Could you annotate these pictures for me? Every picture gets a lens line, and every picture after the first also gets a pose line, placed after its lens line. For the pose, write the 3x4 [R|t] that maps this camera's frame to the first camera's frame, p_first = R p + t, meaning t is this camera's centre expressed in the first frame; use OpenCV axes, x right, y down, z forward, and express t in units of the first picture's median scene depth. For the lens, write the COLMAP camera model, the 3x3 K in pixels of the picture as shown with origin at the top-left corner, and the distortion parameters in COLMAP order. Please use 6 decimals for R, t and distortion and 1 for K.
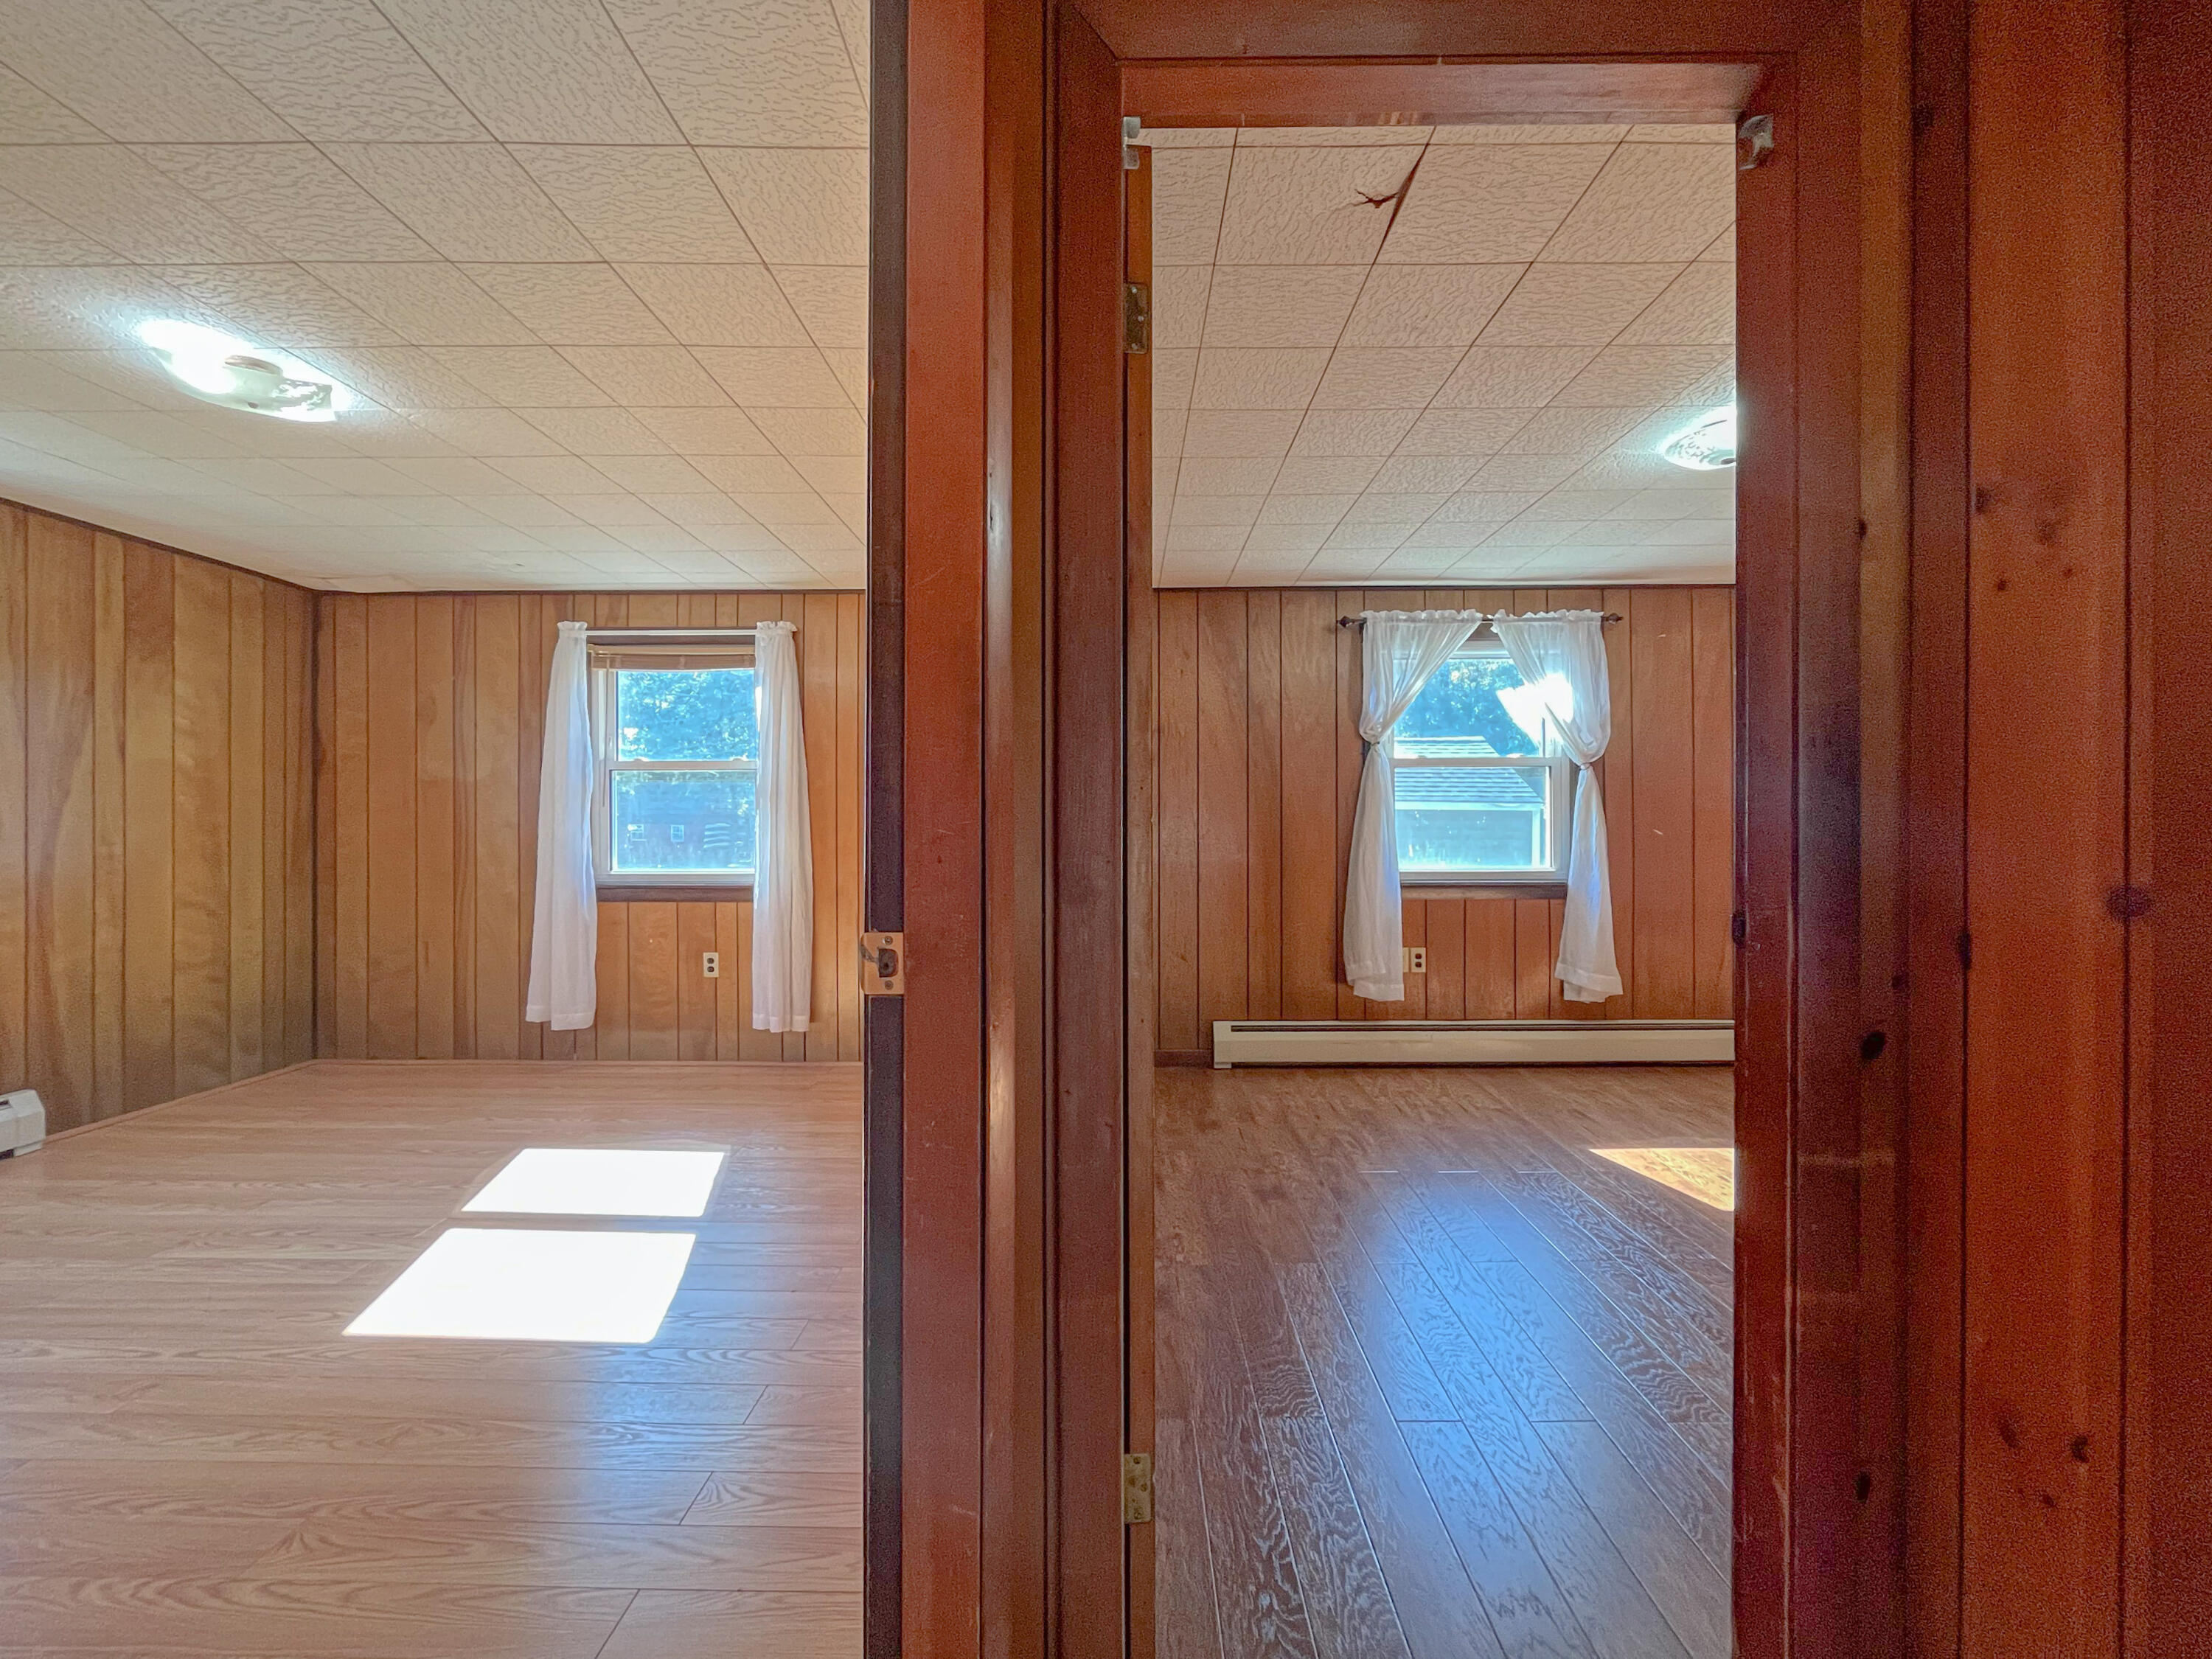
lens RADIAL K [[887.8, 0, 1100.4], [0, 887.8, 827.1], [0, 0, 1]] dist [-0.000567, 0.000211]
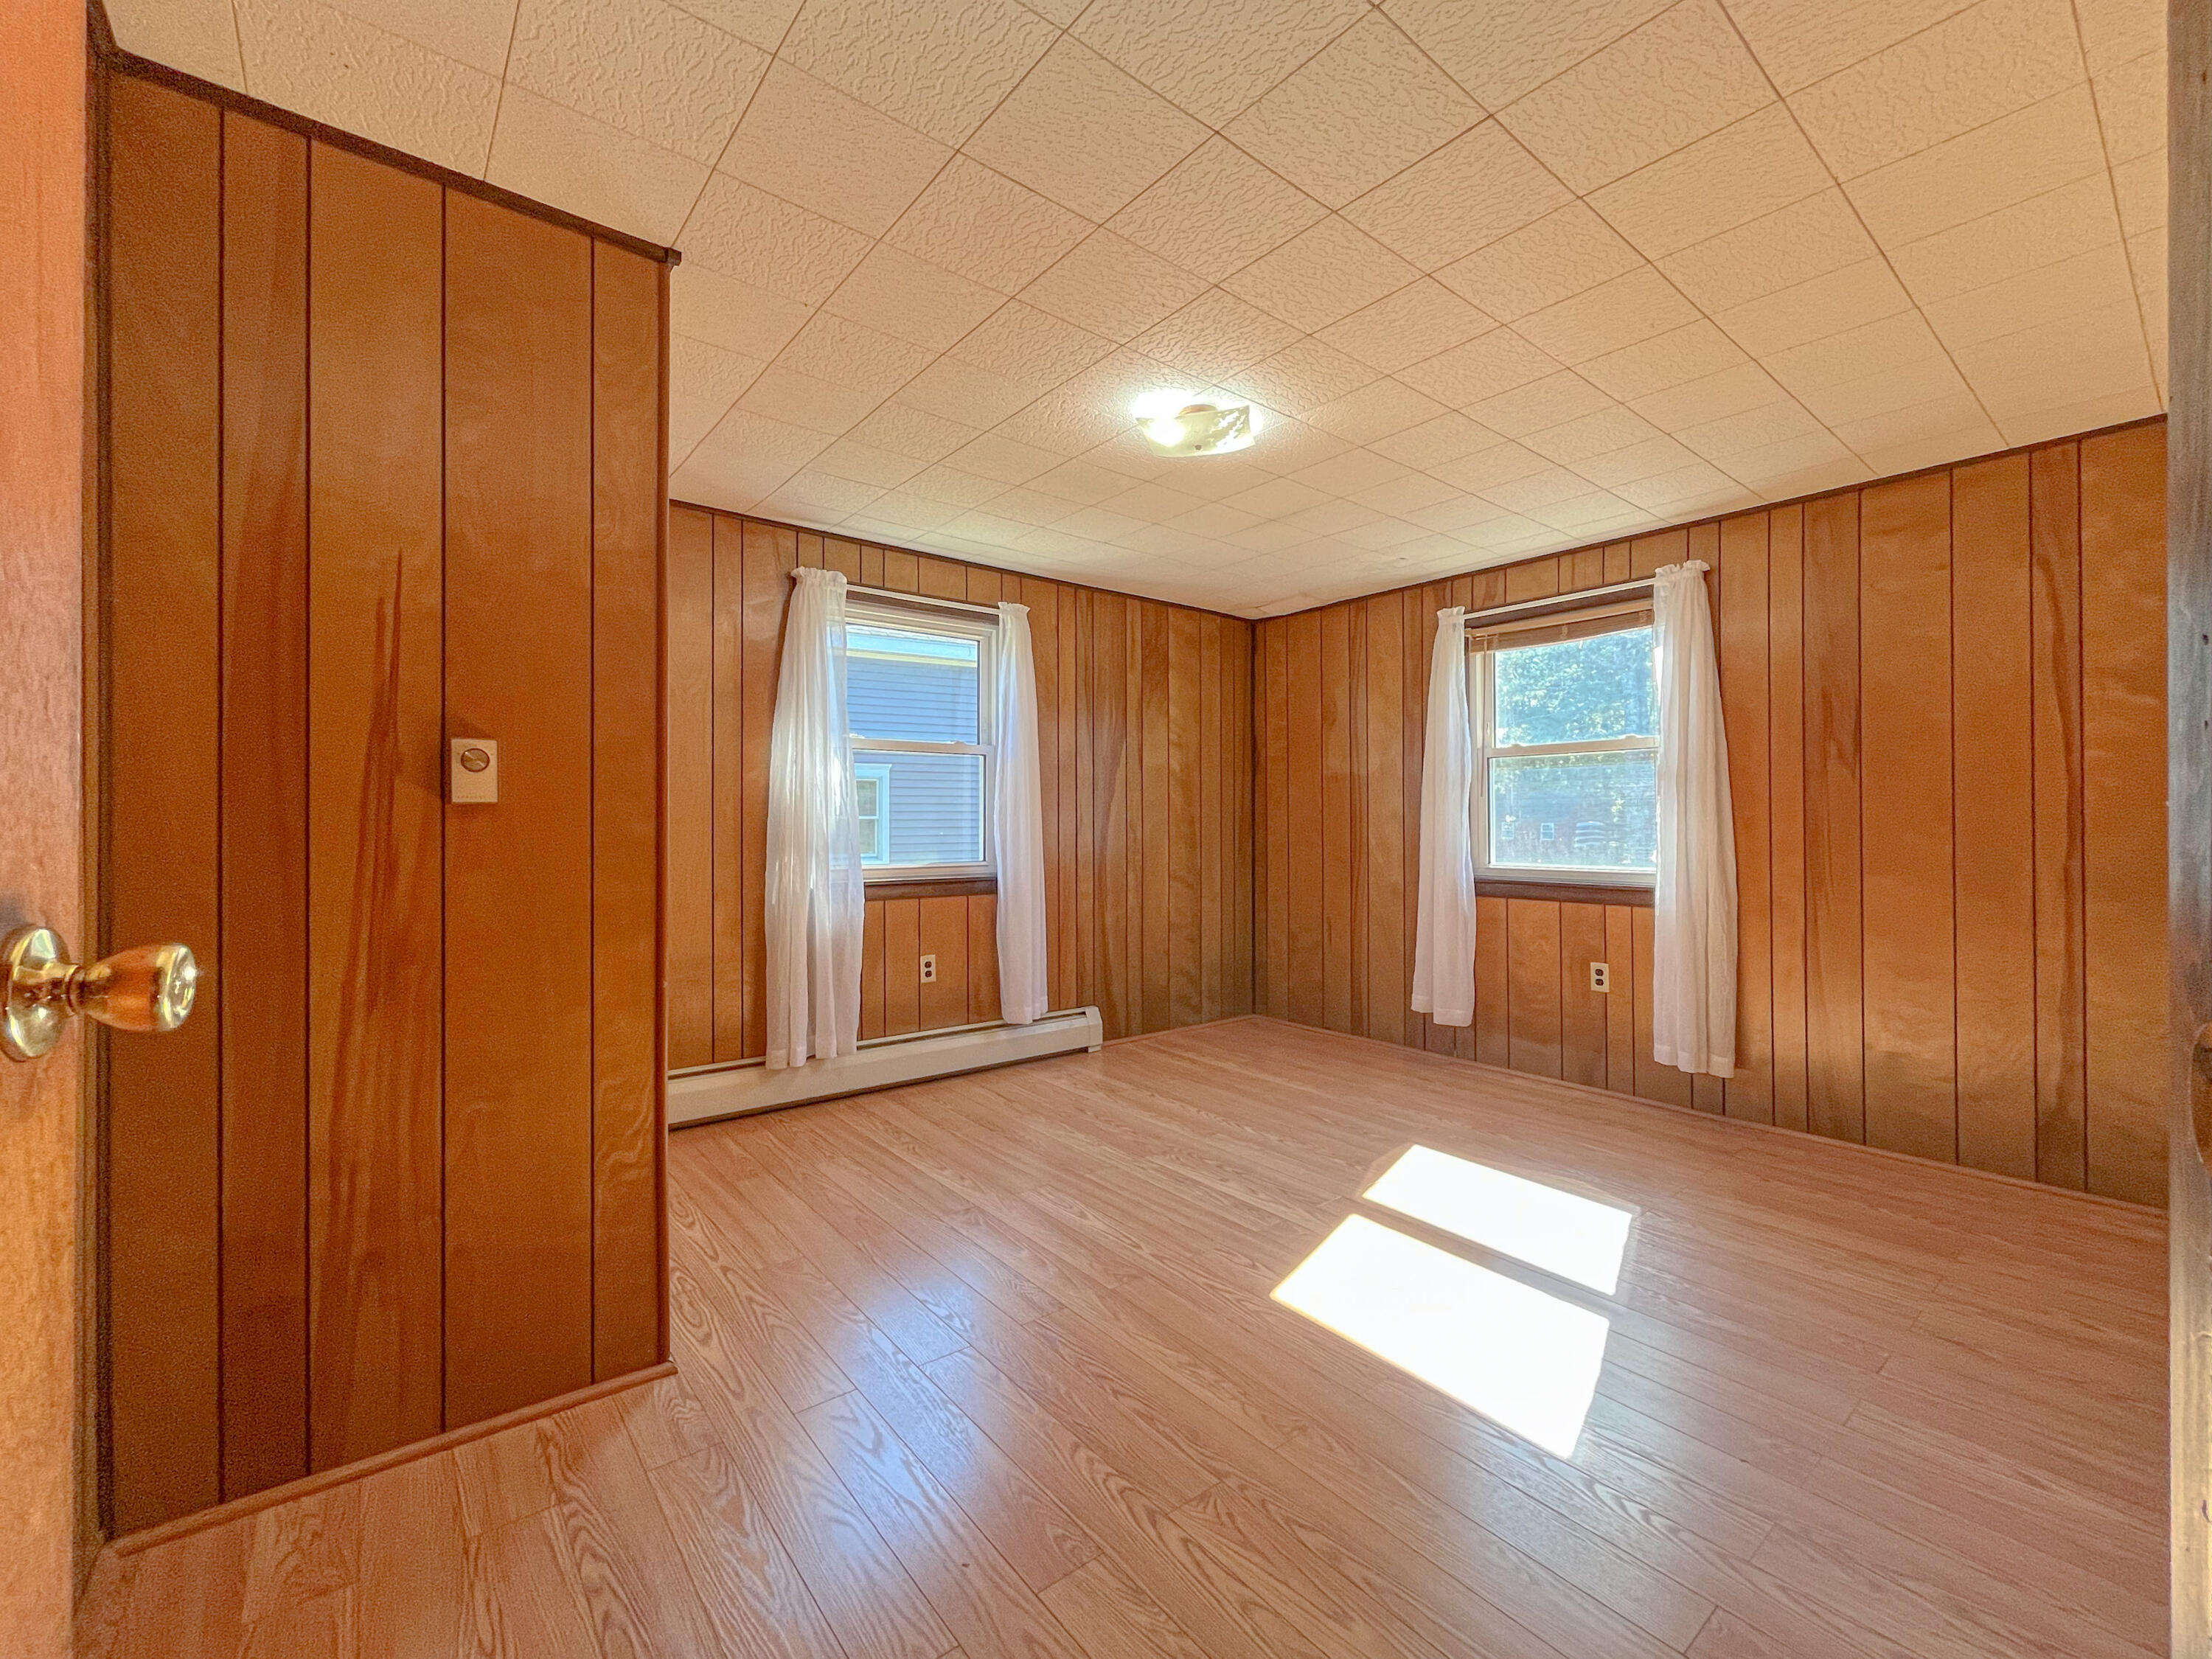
lens RADIAL K [[910.8, 0, 1112.3], [0, 910.8, 814.4], [0, 0, 1]] dist [-0.002241, 0.000043]
pose [[0.628382, -0.009344, -0.777849, -0.058510], [0.000243, 0.999930, -0.011816, 0.009150], [0.777905, 0.007235, 0.628340, 0.093096]]
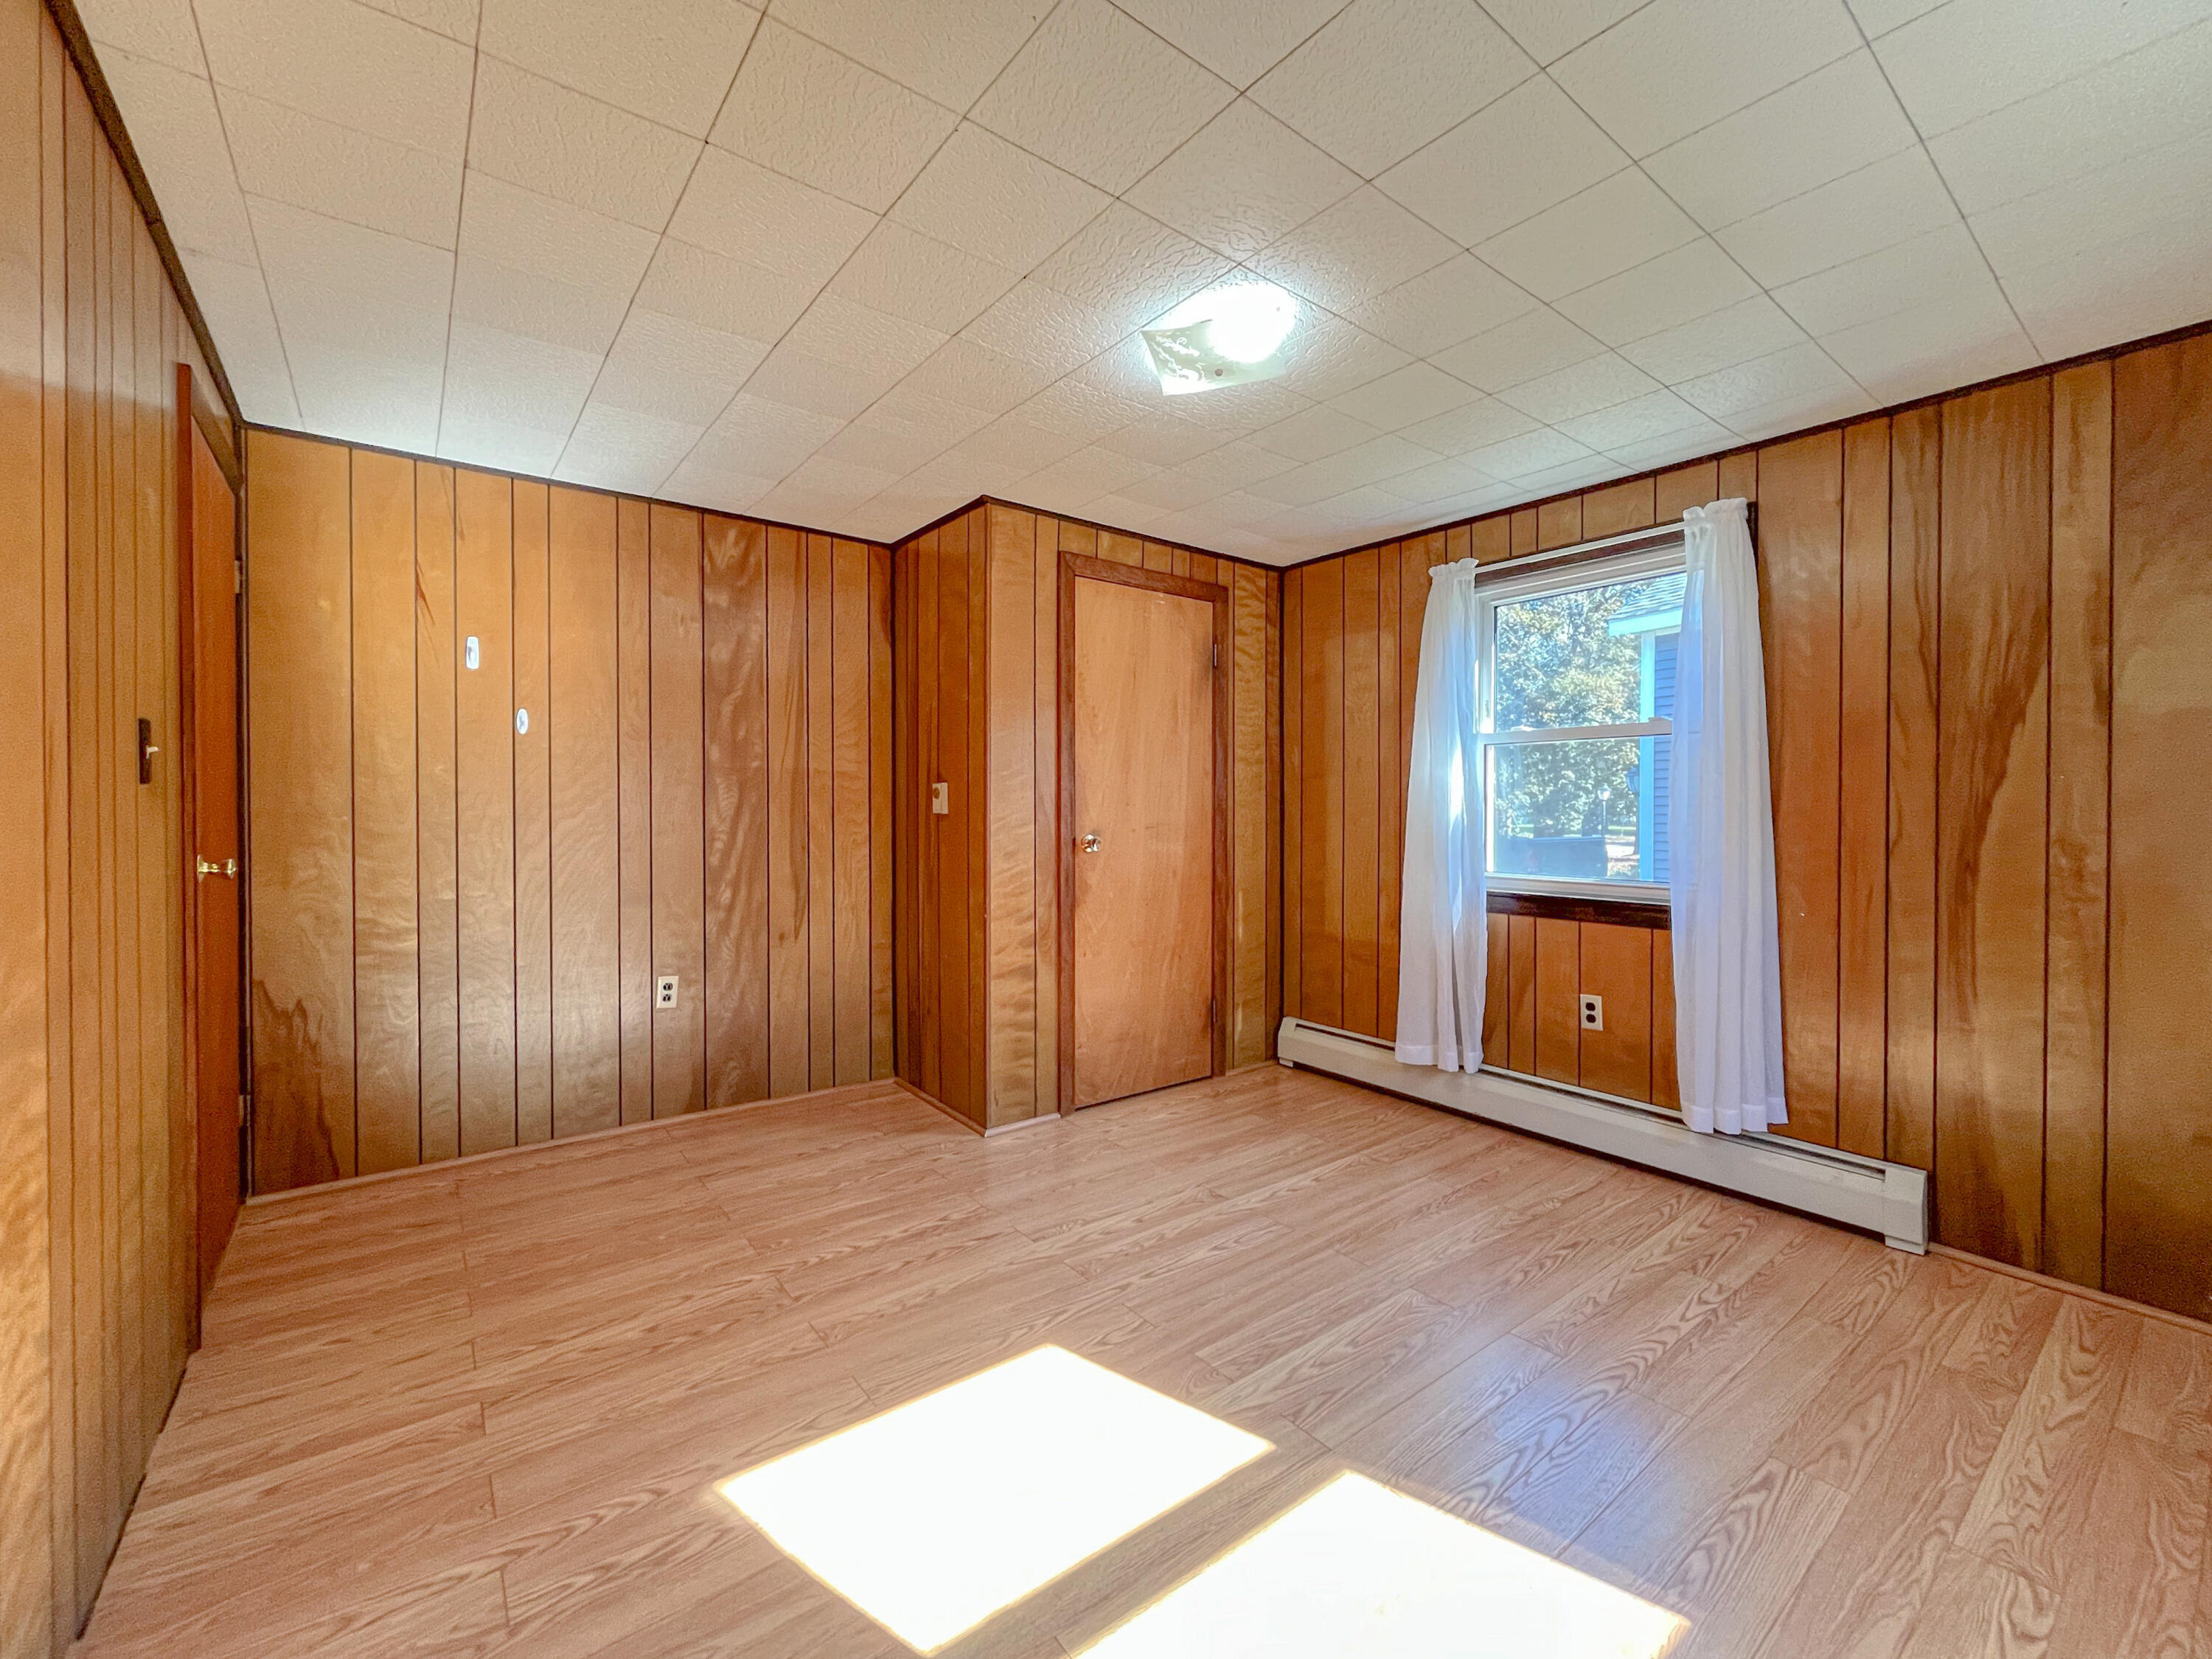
lens RADIAL K [[910.8, 0, 1112.3], [0, 910.8, 814.4], [0, 0, 1]] dist [-0.002241, 0.000043]
pose [[-0.781770, 0.000552, -0.623567, -0.147074], [-0.006130, 0.999944, 0.008569, -0.009767], [0.623537, 0.010521, -0.781723, 0.959767]]
